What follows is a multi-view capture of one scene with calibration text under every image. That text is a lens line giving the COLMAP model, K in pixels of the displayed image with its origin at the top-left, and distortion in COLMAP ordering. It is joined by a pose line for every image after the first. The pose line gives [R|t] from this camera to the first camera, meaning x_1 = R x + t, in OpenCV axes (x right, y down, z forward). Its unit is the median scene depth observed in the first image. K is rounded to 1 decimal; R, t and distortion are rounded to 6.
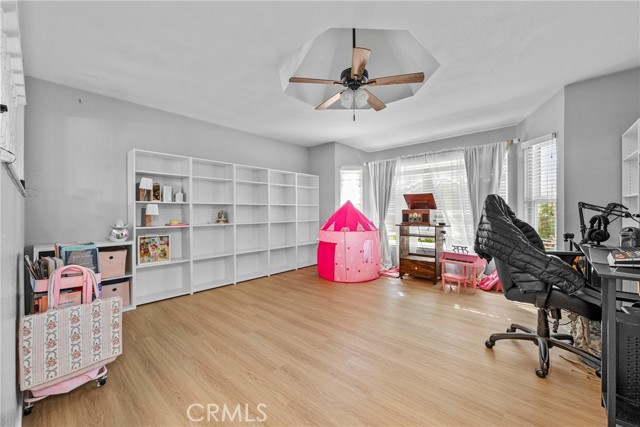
lens RADIAL K [[260.2, 0, 324.0], [0, 260.2, 215.5], [0, 0, 1]] dist [0.003201, 0.000201]
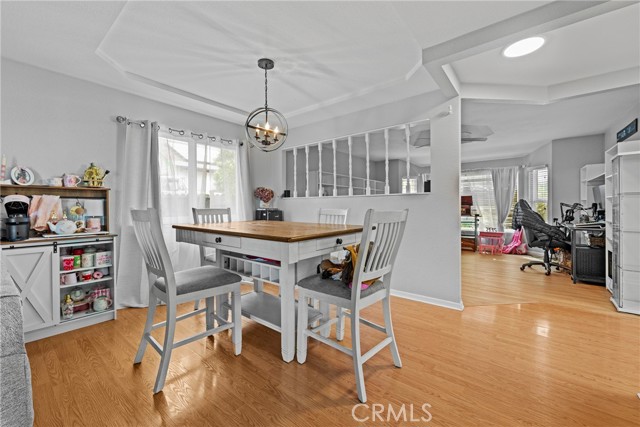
lens RADIAL K [[260.2, 0, 324.1], [0, 260.2, 210.1], [0, 0, 1]] dist [0.003201, 0.000201]
pose [[0.998055, 0.002248, 0.062306, -0.710998], [-0.002124, 0.999996, -0.002060, 0.011266], [-0.062311, 0.001923, 0.998055, -0.658887]]
